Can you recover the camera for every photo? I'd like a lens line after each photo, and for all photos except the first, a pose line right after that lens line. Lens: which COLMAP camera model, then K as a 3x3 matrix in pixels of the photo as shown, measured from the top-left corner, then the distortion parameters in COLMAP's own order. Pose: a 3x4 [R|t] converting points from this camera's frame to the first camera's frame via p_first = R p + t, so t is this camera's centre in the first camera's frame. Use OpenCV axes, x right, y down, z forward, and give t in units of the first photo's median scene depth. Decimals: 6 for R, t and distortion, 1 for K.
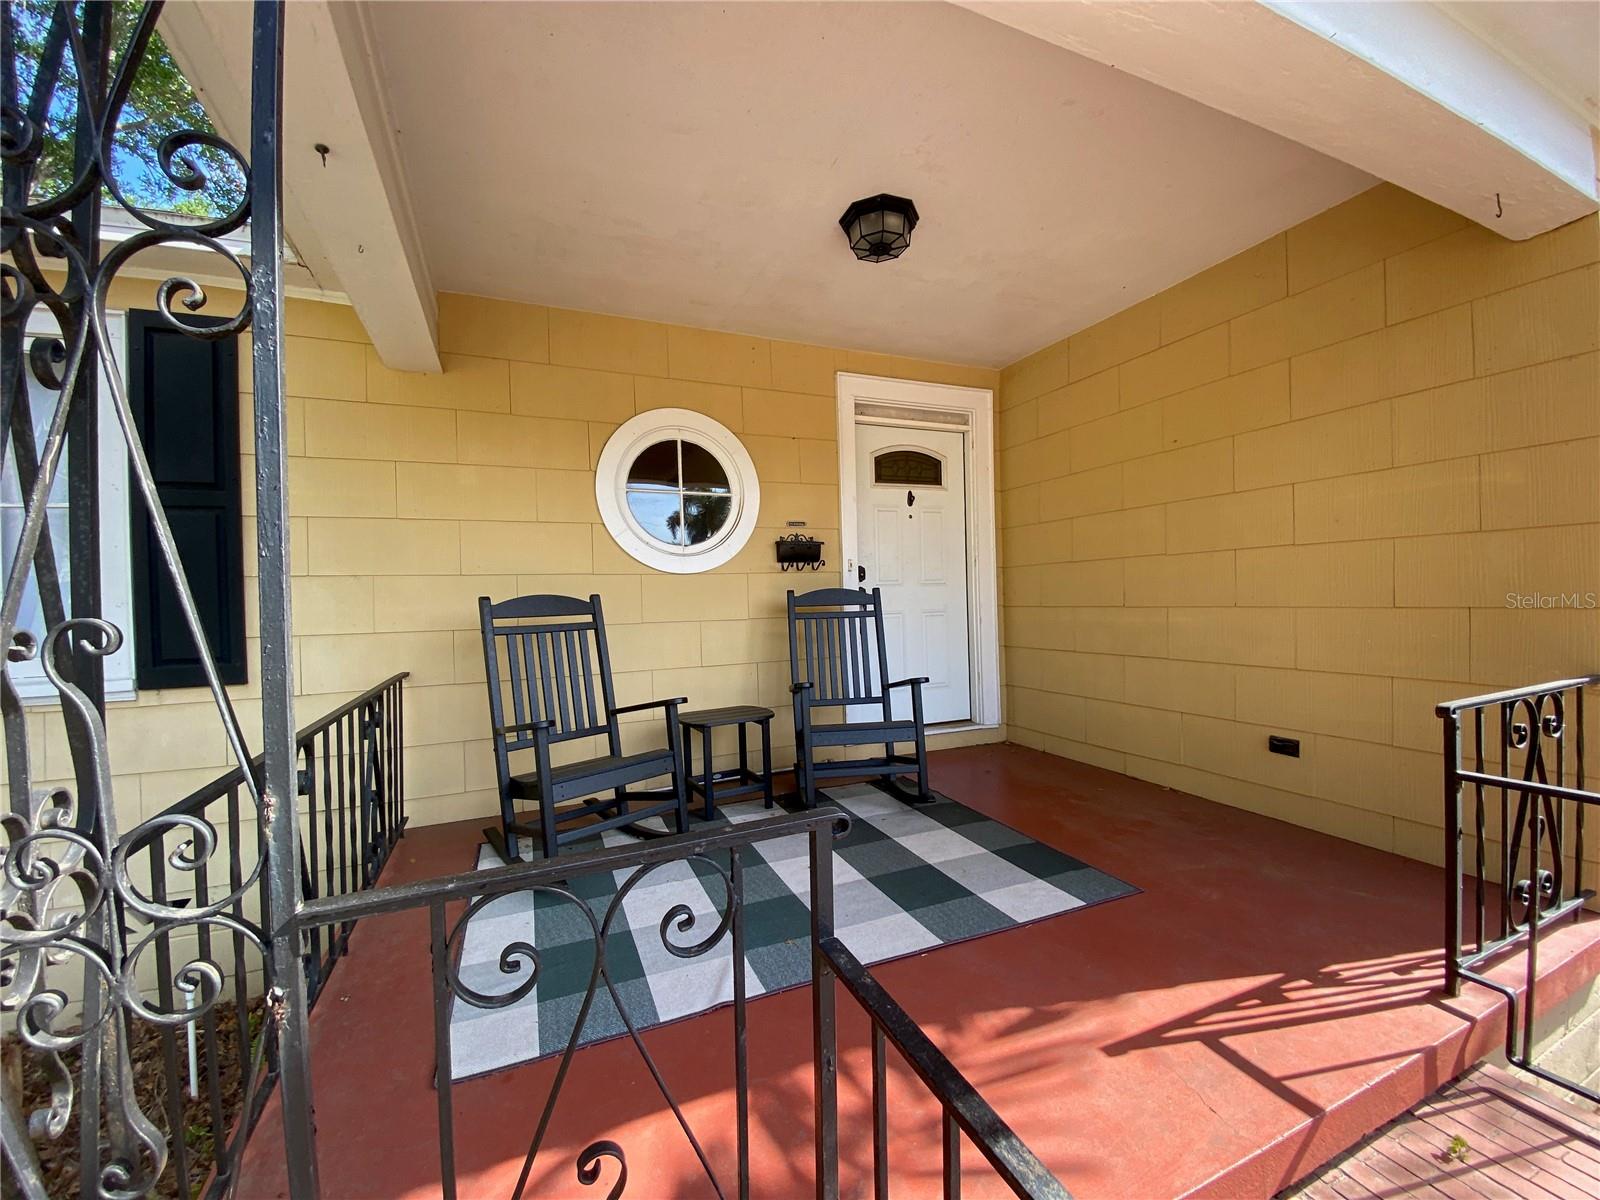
lens RADIAL K [[647.5, 0, 796.2], [0, 647.5, 608.8], [0, 0, 1]] dist [0.013596, -0.016652]
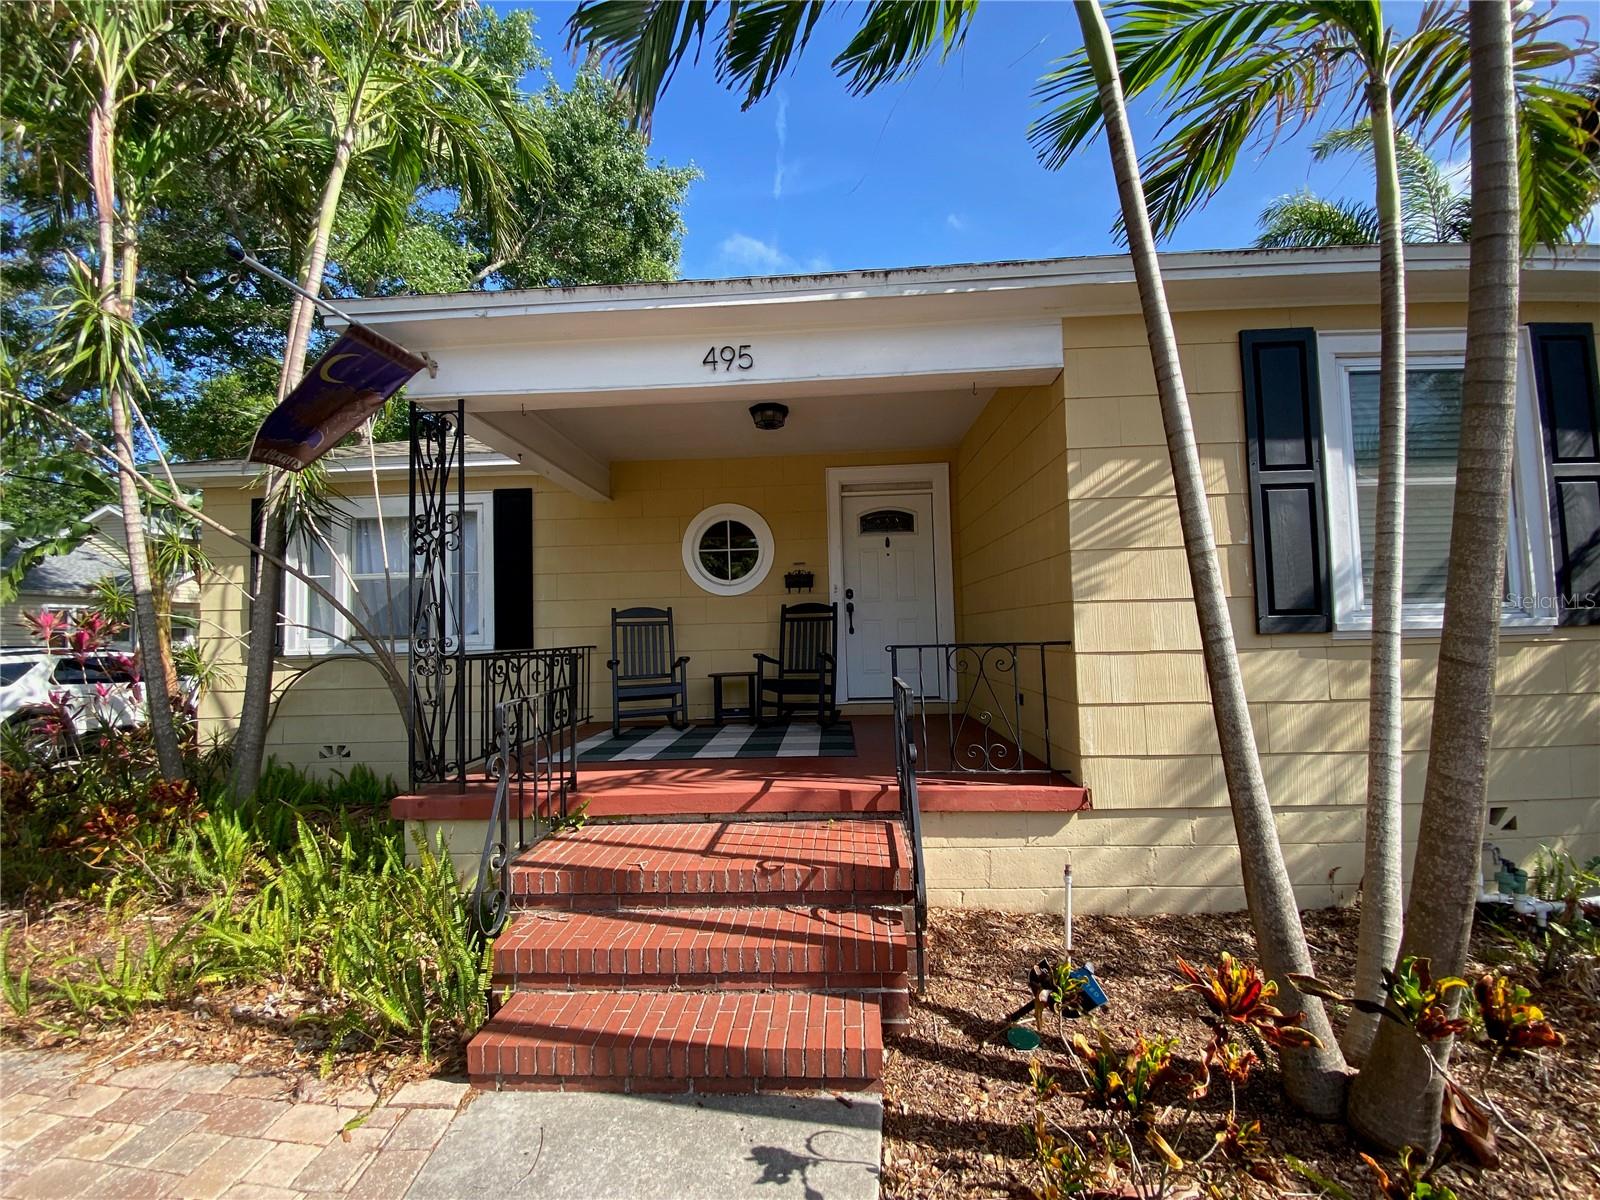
lens RADIAL K [[647.5, 0, 793.6], [0, 647.5, 599.1], [0, 0, 1]] dist [0.013596, -0.016652]
pose [[0.900462, -0.018398, -0.434546, 0.693932], [-0.005017, 0.998599, -0.052676, 0.043681], [0.434907, 0.049613, 0.899108, -0.469174]]
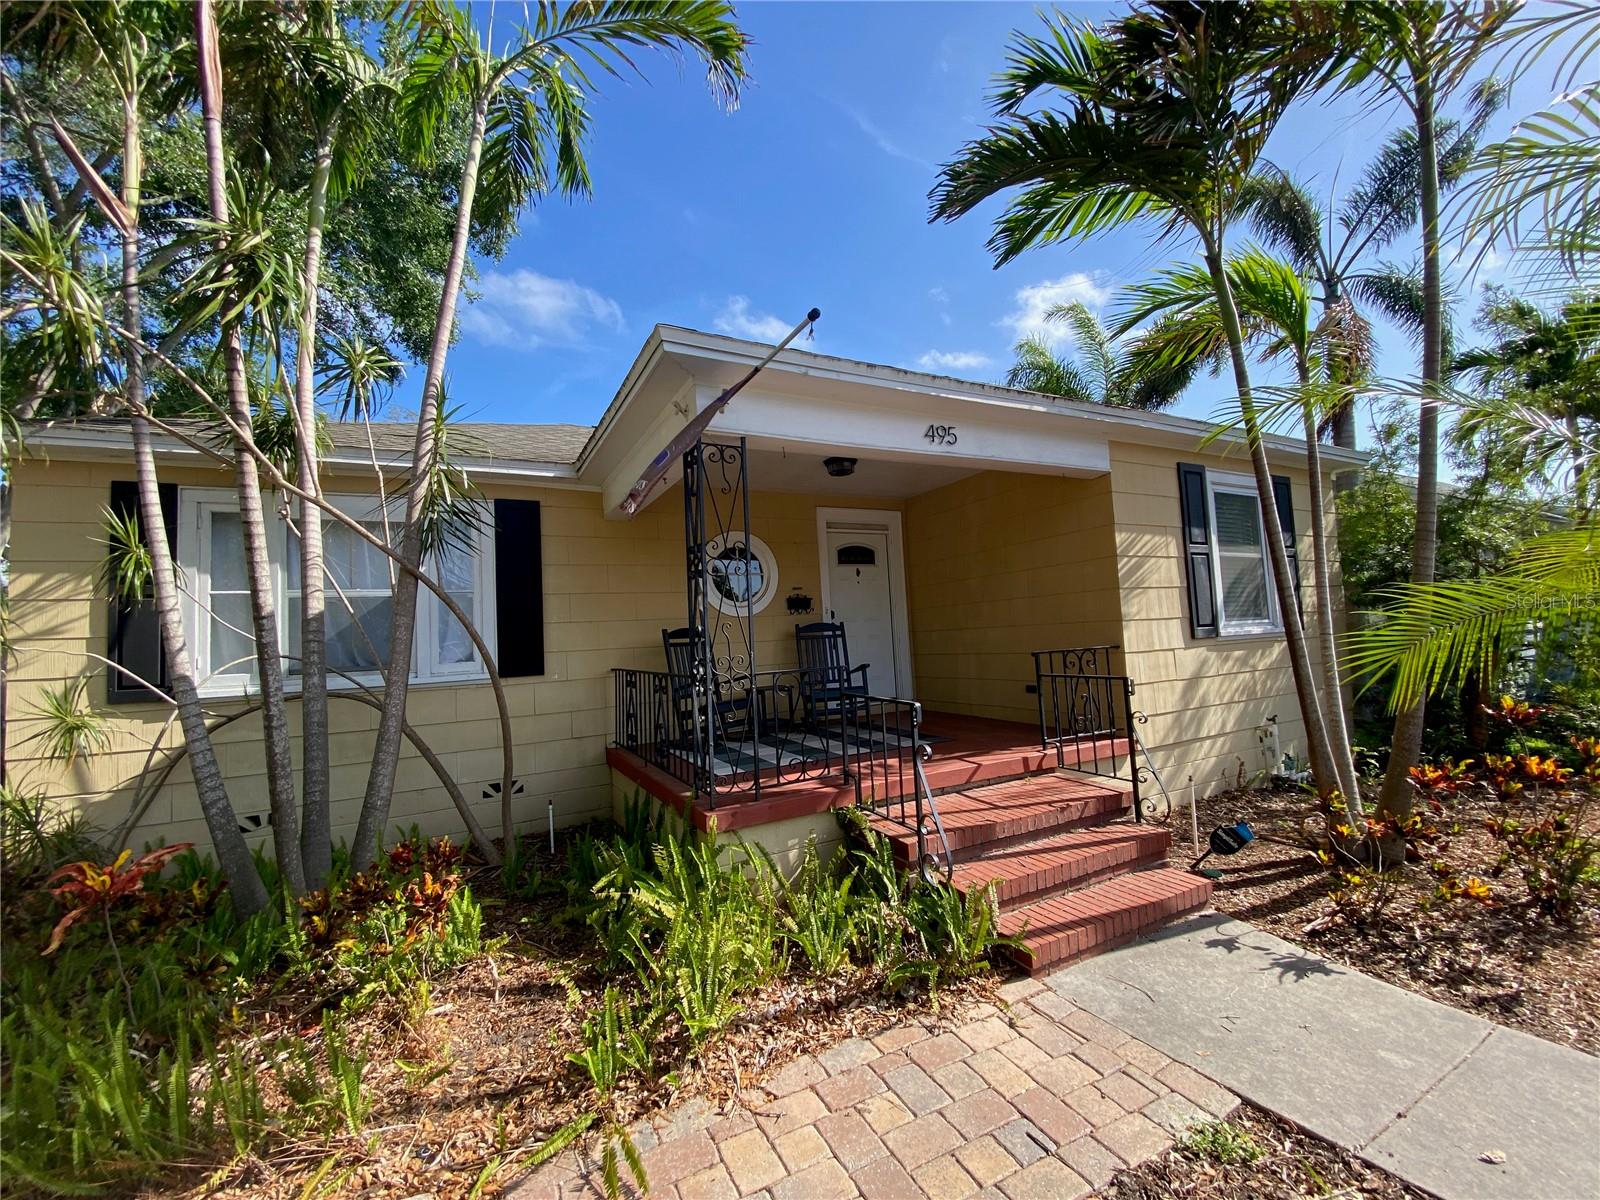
lens RADIAL K [[647.5, 0, 798.2], [0, 647.5, 602.5], [0, 0, 1]] dist [0.013596, -0.016652]
pose [[0.996635, -0.019938, 0.079500, -0.146105], [0.025720, 0.997046, -0.072376, 0.042800], [-0.077822, 0.074177, 0.994204, -0.843600]]
